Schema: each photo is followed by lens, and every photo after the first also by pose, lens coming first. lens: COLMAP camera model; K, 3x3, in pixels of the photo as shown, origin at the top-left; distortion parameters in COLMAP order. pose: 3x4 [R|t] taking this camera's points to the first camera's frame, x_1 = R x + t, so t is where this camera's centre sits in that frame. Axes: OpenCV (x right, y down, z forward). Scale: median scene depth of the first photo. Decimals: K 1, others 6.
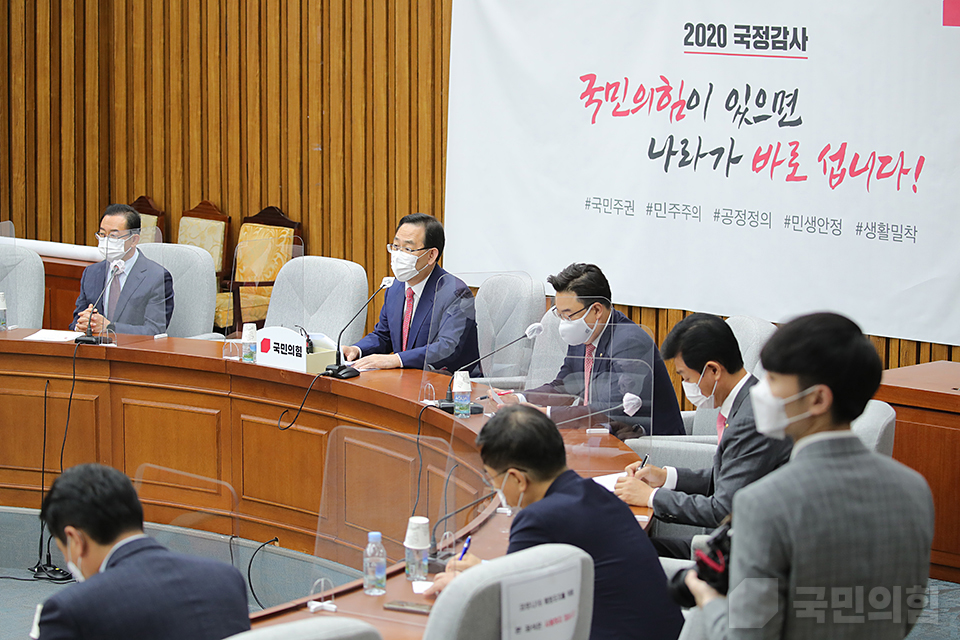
lens RADIAL K [[2810.2, 0, 480.0], [0, 2810.2, 320.0], [0, 0, 1]] dist [-0.273473, -1.530542]
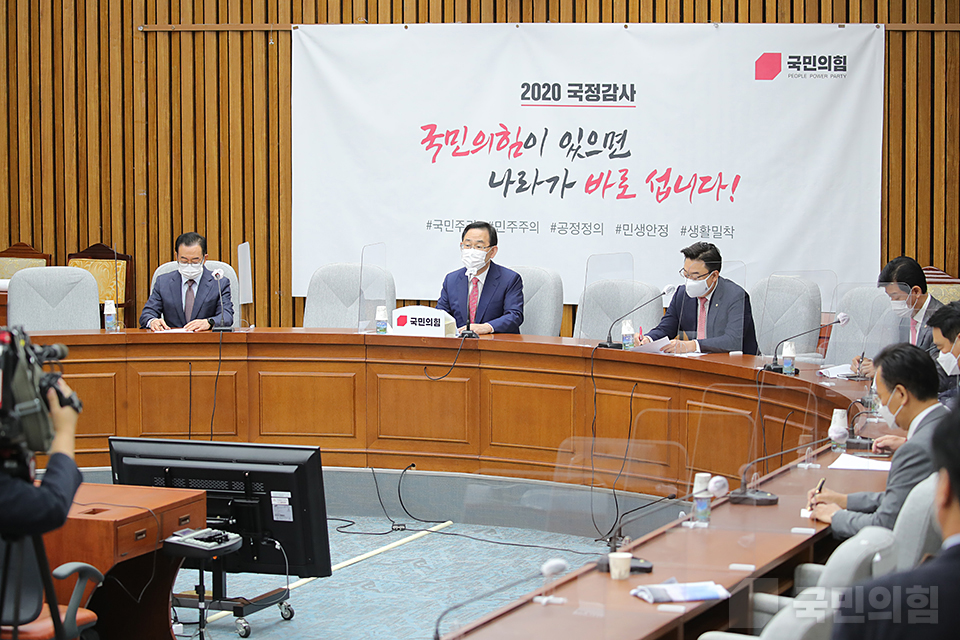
lens RADIAL K [[3089.0, 0, 480.0], [0, 3089.0, 320.0], [0, 0, 1]] dist [-0.212415, 0.565308]
pose [[0.904470, -0.042980, 0.424366, -0.577609], [0.059256, 0.997924, -0.025224, 0.041576], [-0.422401, 0.047960, 0.905139, -0.308456]]
